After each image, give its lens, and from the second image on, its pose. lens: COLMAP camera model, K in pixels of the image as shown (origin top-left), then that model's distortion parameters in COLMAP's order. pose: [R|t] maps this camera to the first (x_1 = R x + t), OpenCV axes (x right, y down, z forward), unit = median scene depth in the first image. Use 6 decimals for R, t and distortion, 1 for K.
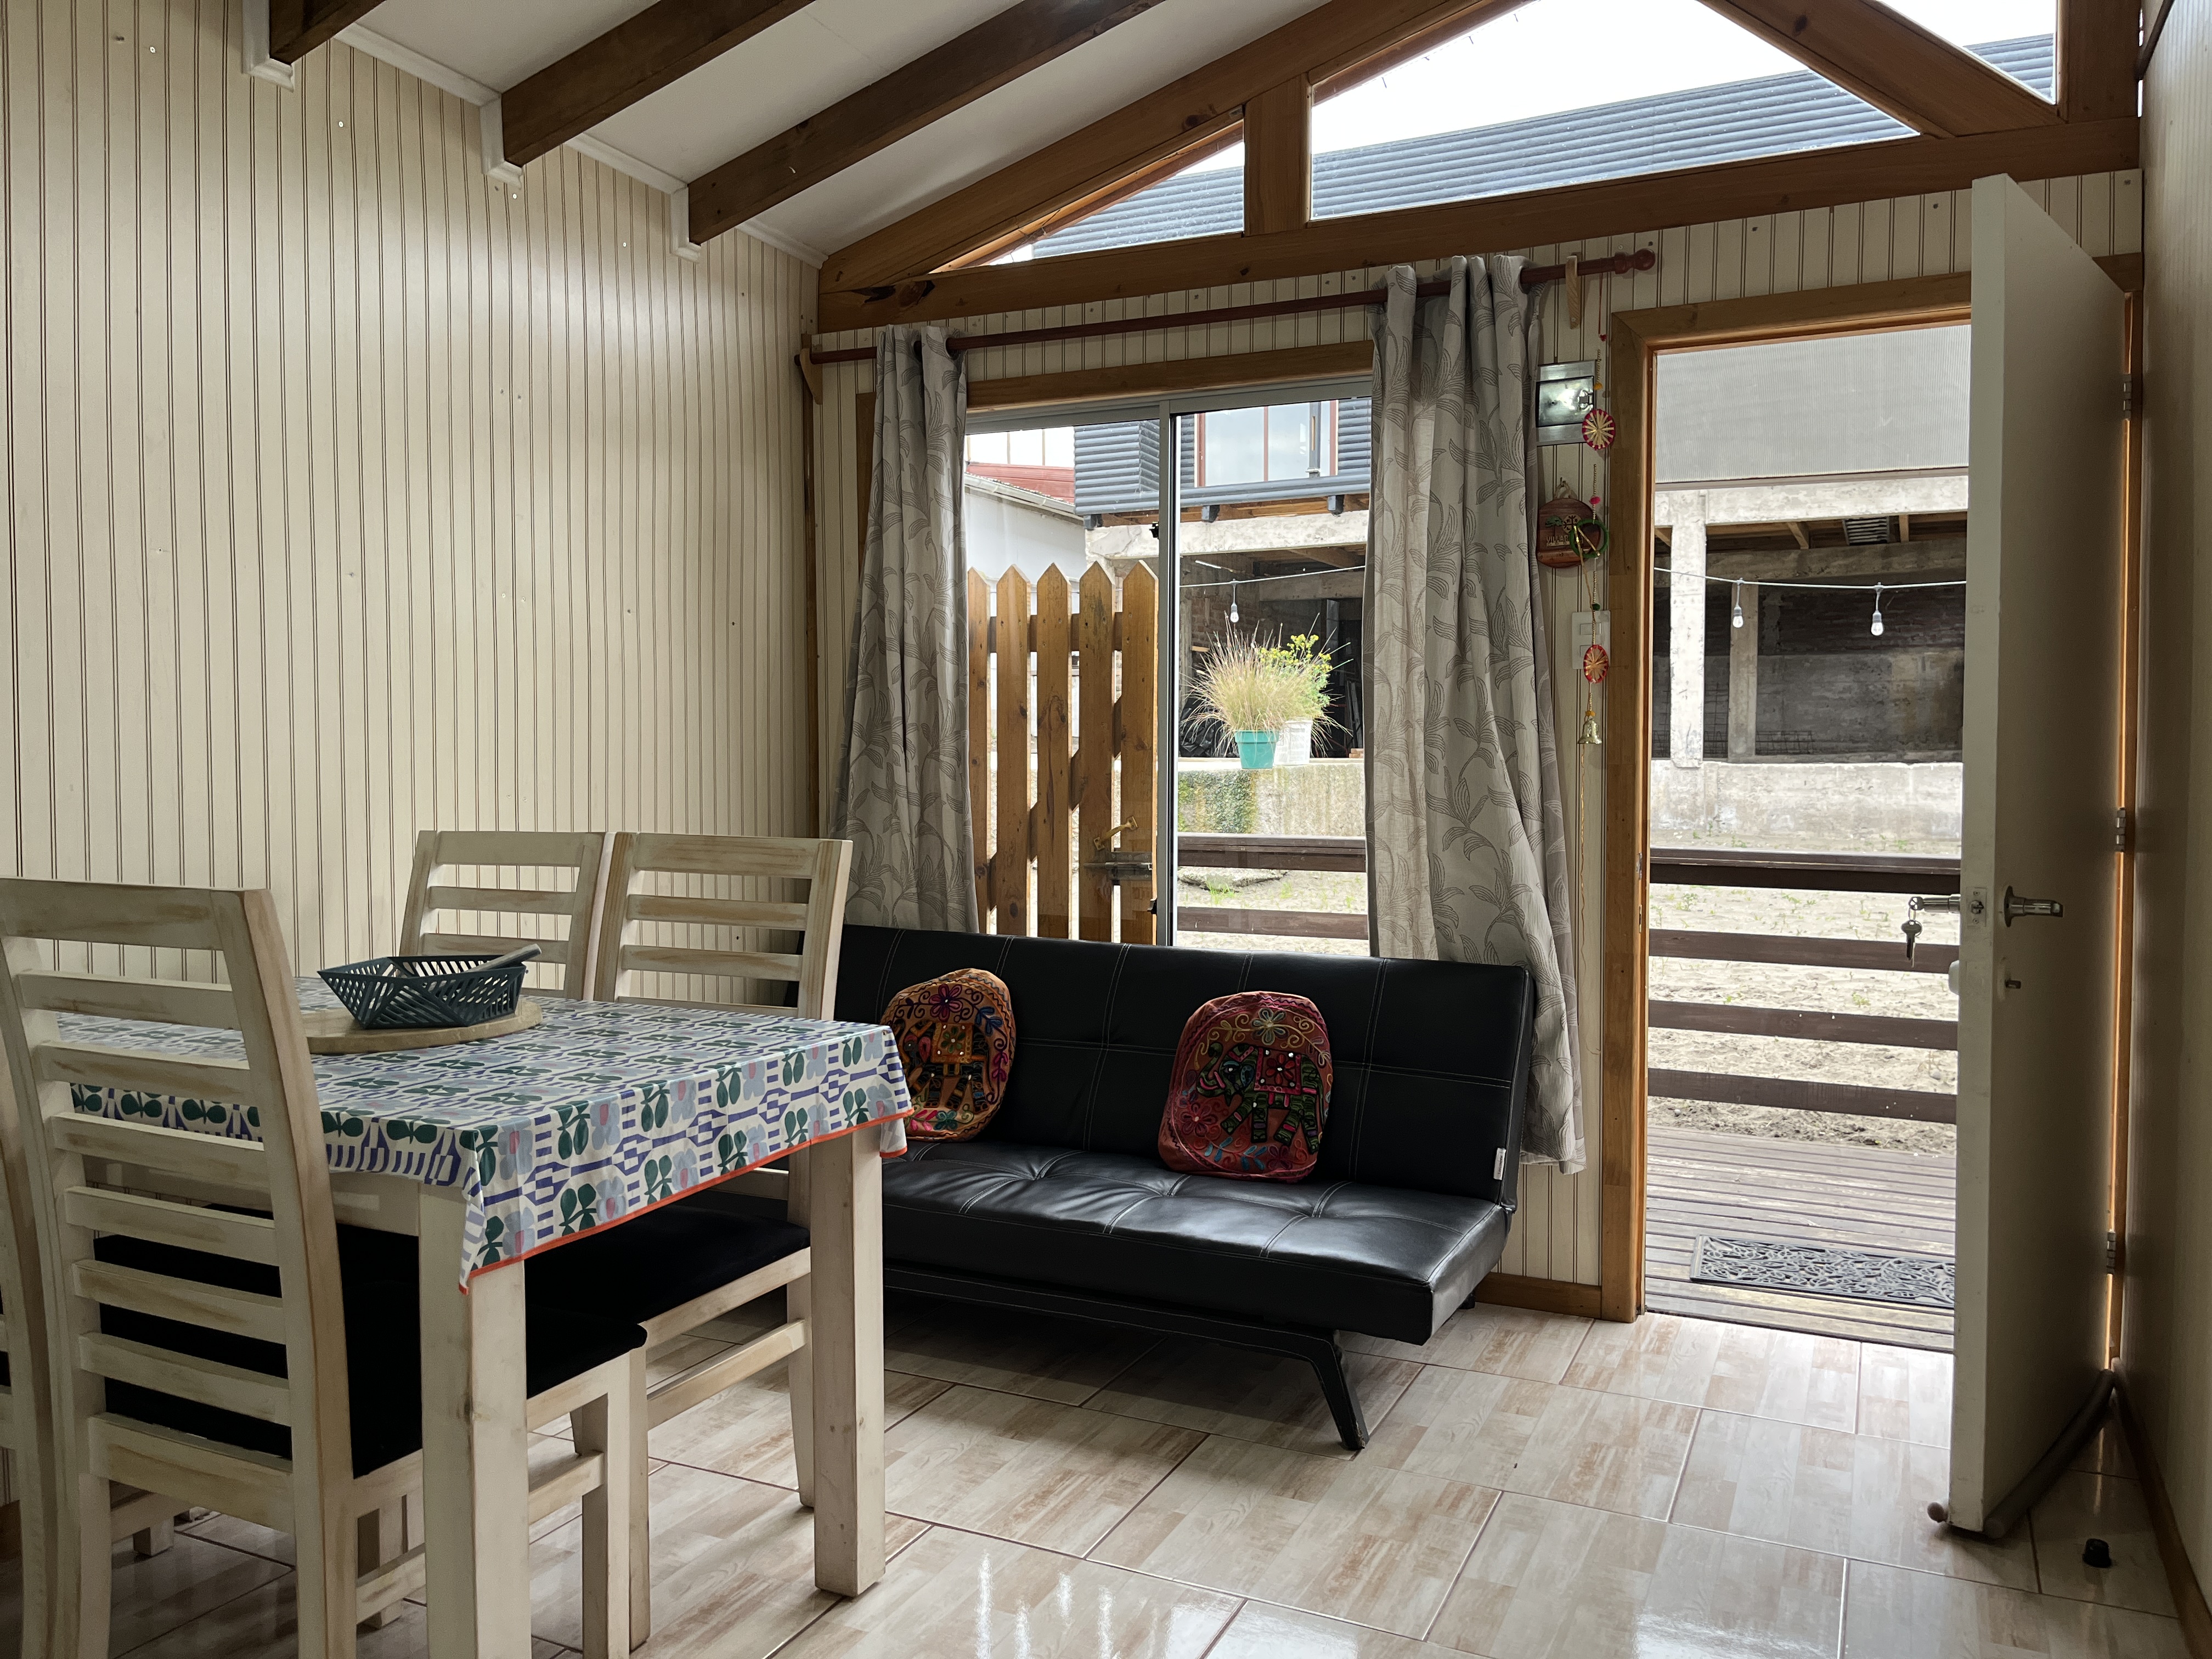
lens RADIAL K [[1645.0, 0, 1104.6], [0, 1645.0, 841.1], [0, 0, 1]] dist [0.013943, 0.003797]
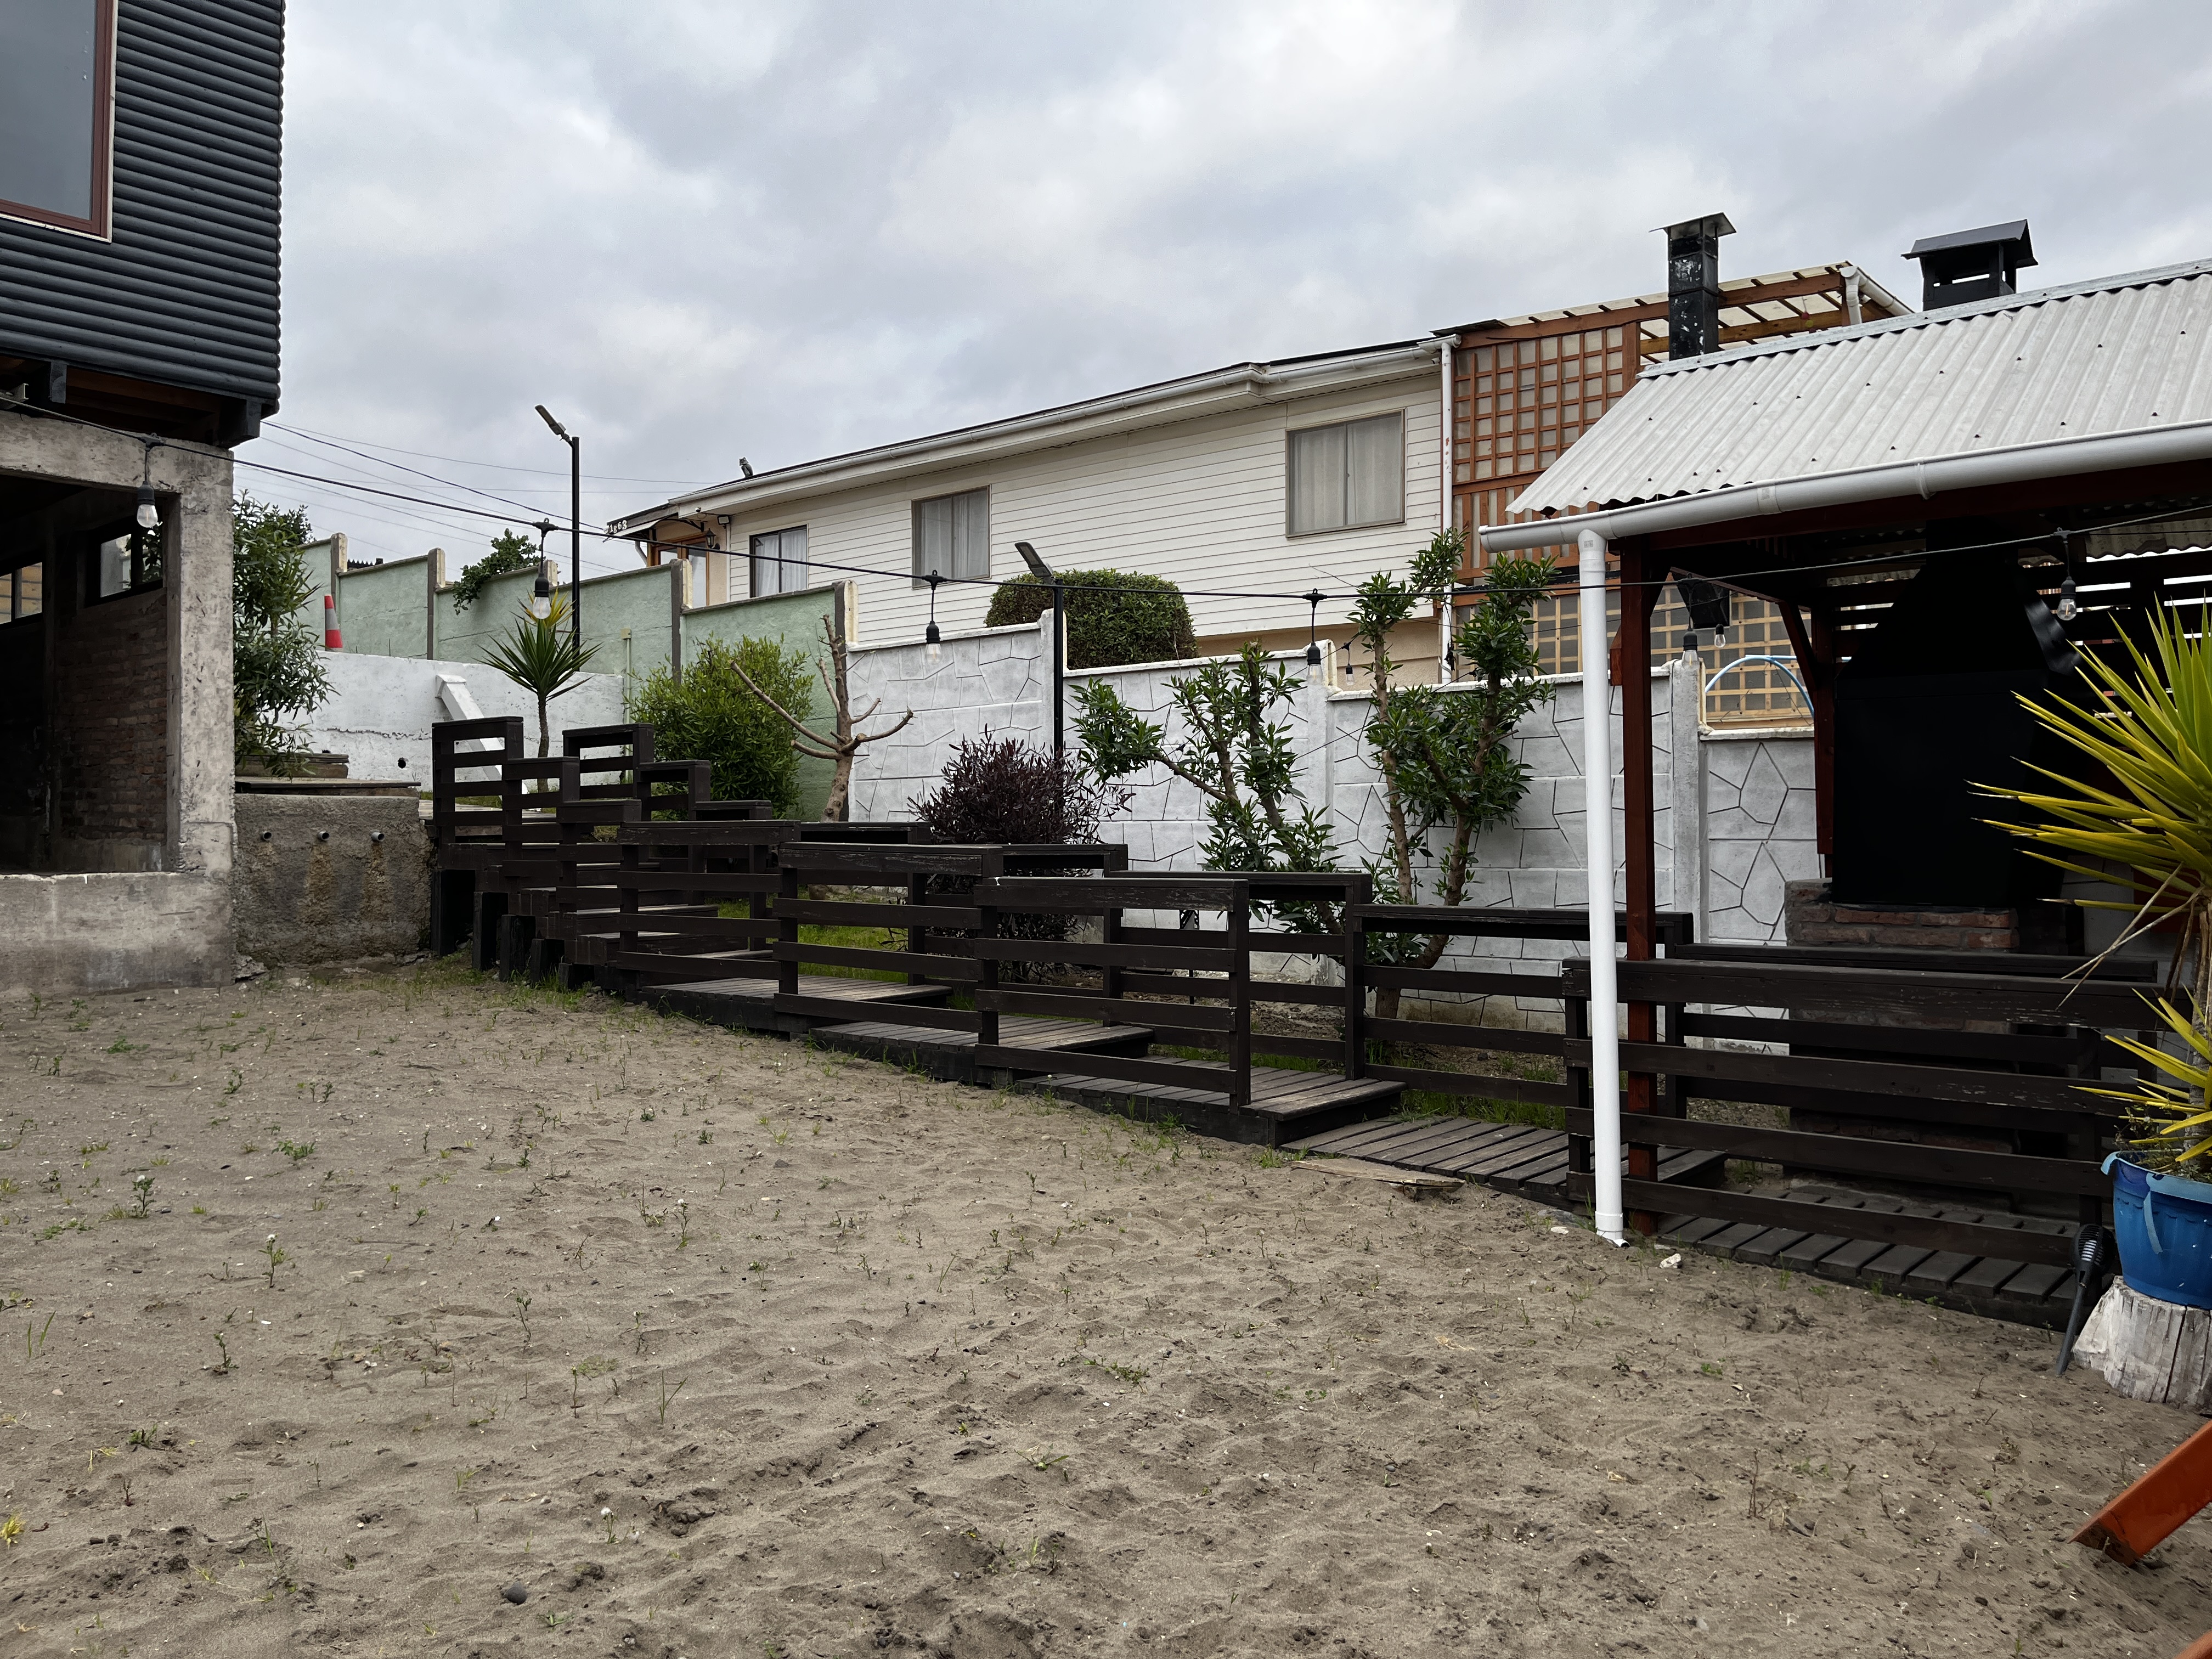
lens RADIAL K [[1664.5, 0, 1108.9], [0, 1664.5, 812.4], [0, 0, 1]] dist [0.078043, -0.108286]
pose [[0.252253, 0.012393, 0.967582, -0.027497], [0.050833, 0.998368, -0.026040, -0.032250], [-0.966325, 0.055754, 0.251211, 0.434497]]
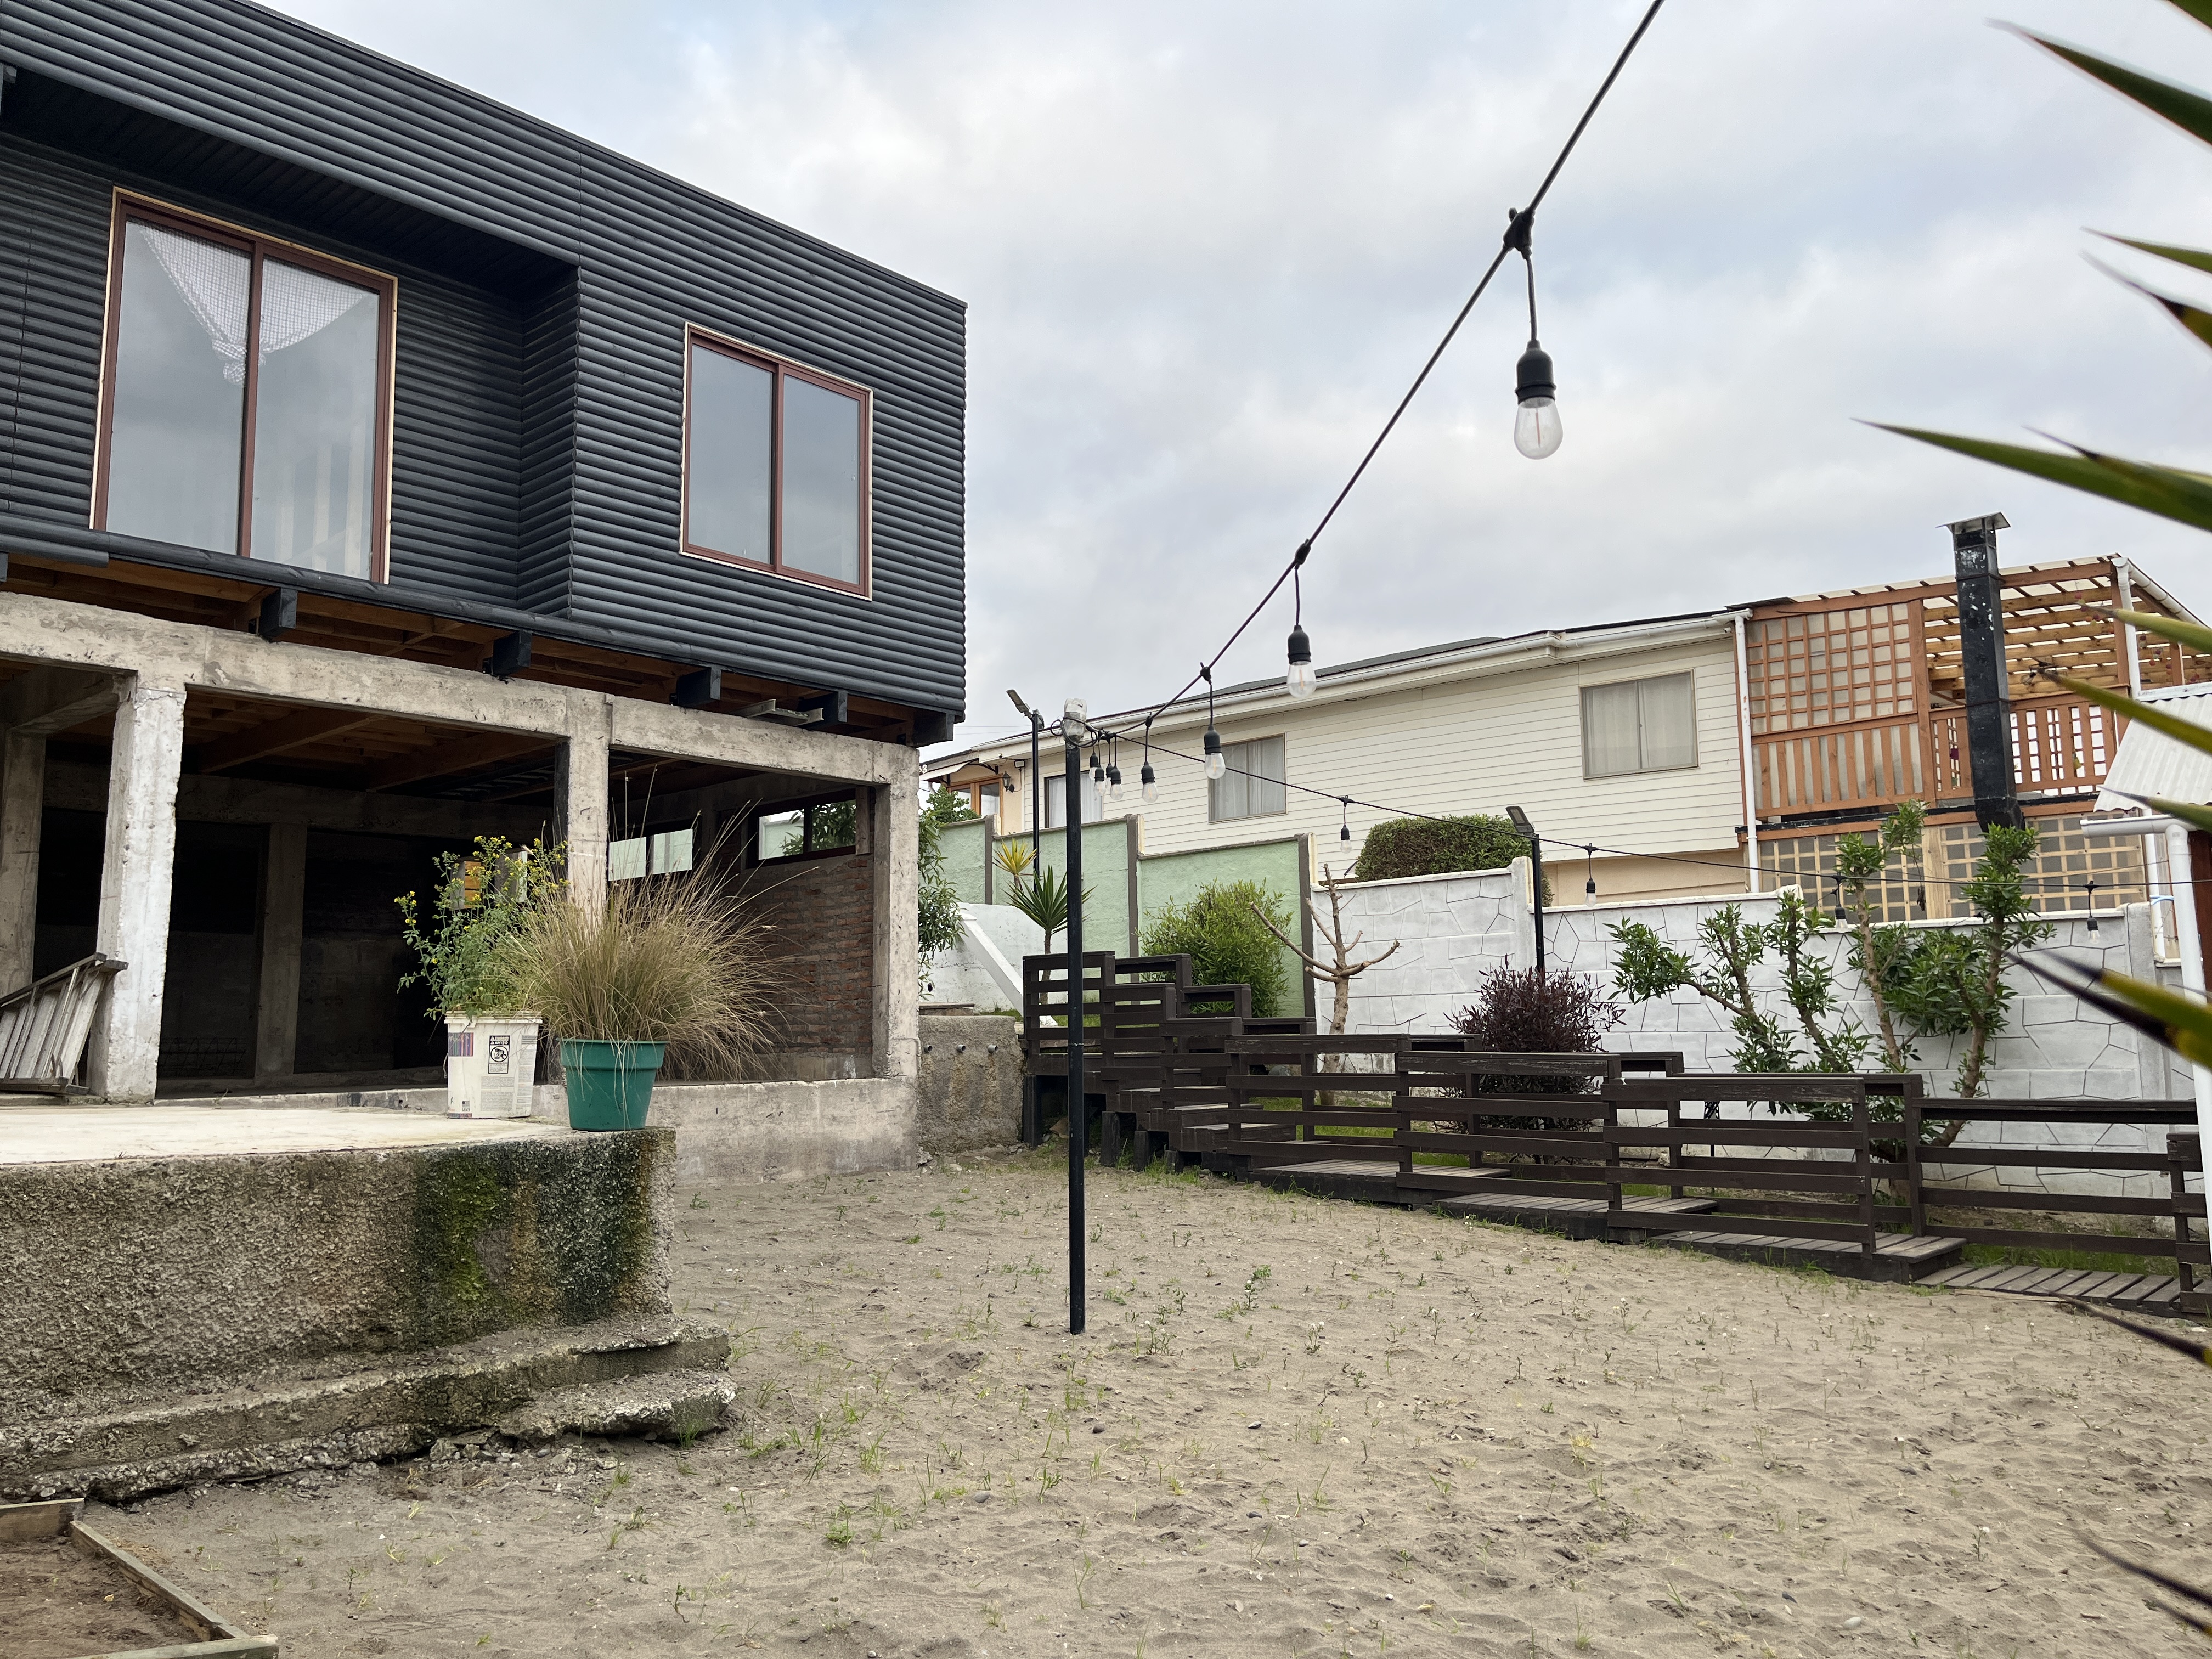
lens RADIAL K [[1667.2, 0, 1118.5], [0, 1667.2, 830.1], [0, 0, 1]] dist [0.083102, -0.103485]
pose [[0.283571, 0.119504, 0.951476, -0.250155], [0.058629, 0.988188, -0.141588, -0.041869], [-0.957157, 0.095934, 0.273215, 0.600290]]
